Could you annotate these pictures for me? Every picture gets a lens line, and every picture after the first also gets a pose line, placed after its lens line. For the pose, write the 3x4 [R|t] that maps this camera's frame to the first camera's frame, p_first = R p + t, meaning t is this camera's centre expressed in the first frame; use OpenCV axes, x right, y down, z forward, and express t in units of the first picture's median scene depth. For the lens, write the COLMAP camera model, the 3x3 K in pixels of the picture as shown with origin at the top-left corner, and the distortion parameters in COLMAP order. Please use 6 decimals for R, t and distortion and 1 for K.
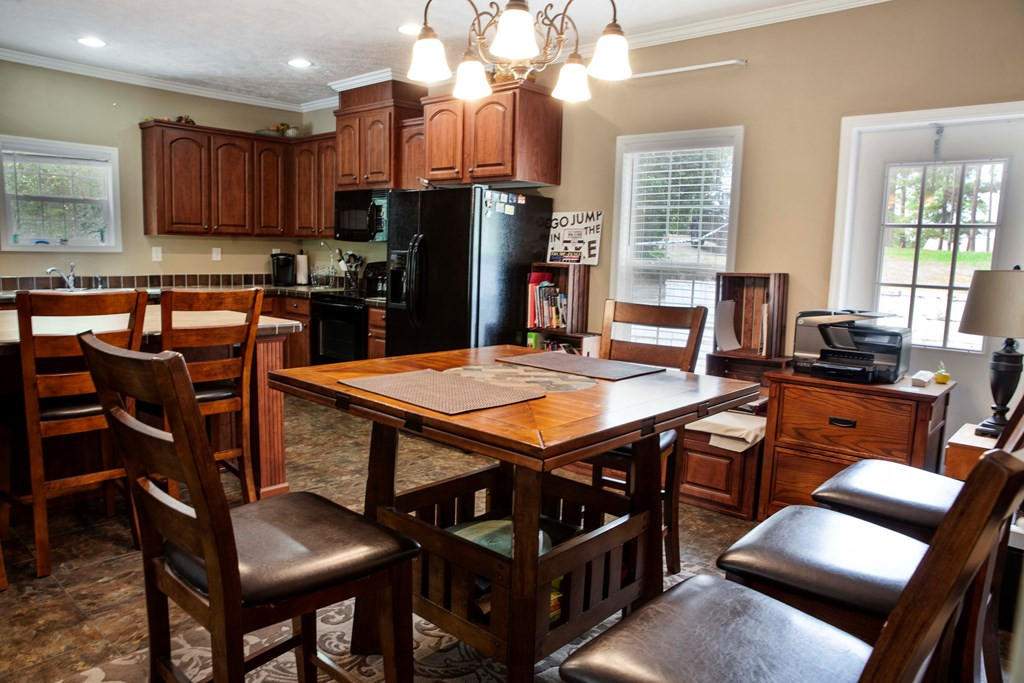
lens RADIAL K [[688.0, 0, 512.0], [0, 688.0, 341.5], [0, 0, 1]] dist [-0.116000, 0.097505]
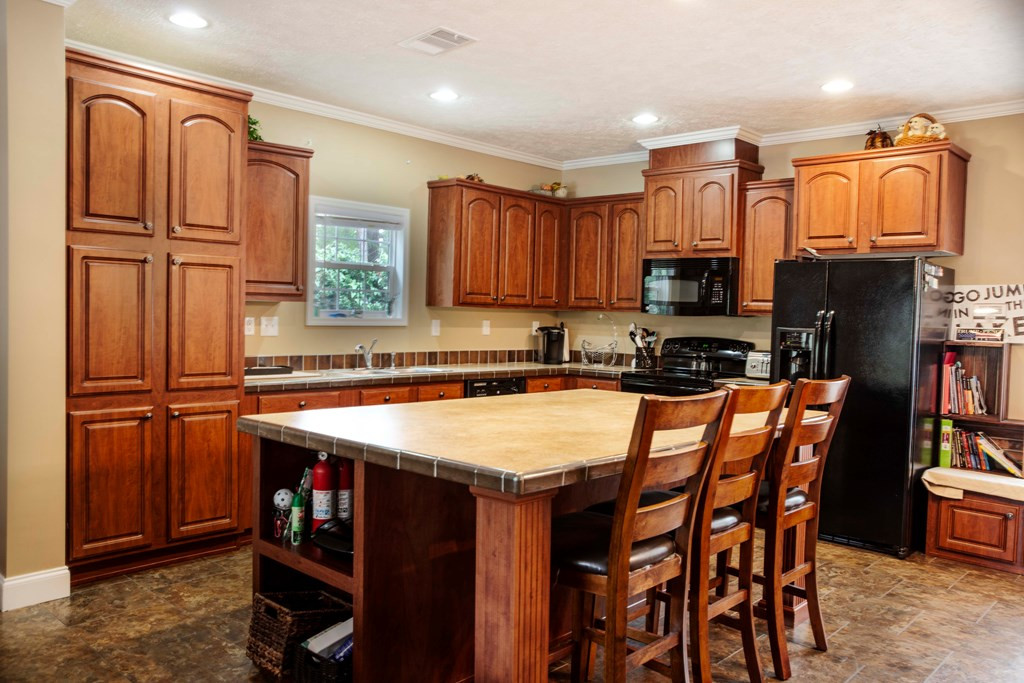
lens RADIAL K [[775.0, 0, 512.0], [0, 775.0, 341.5], [0, 0, 1]] dist [-0.028479, 0.008696]
pose [[0.999834, -0.002461, -0.018026, -0.433110], [0.000700, 0.995280, -0.097040, -0.014452], [0.018180, 0.097011, 0.995117, -0.008612]]
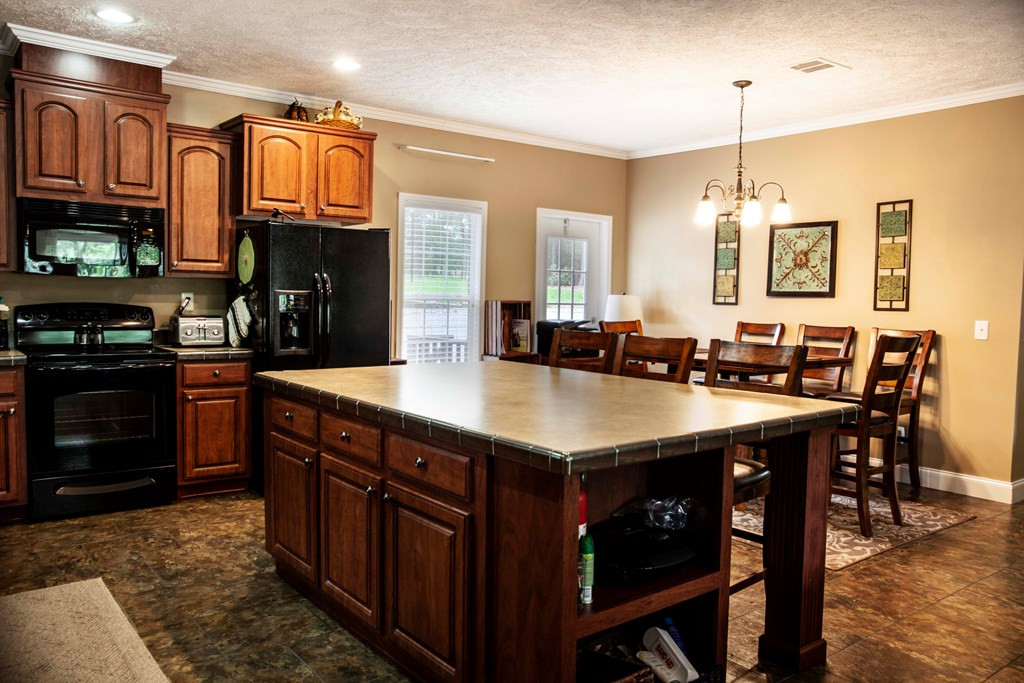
lens RADIAL K [[775.0, 0, 512.0], [0, 775.0, 341.5], [0, 0, 1]] dist [-0.028479, 0.008696]
pose [[0.199292, -0.085669, 0.976188, -0.927300], [0.117134, 0.991112, 0.063066, -0.081038], [-0.972914, 0.101776, 0.207556, 0.433172]]
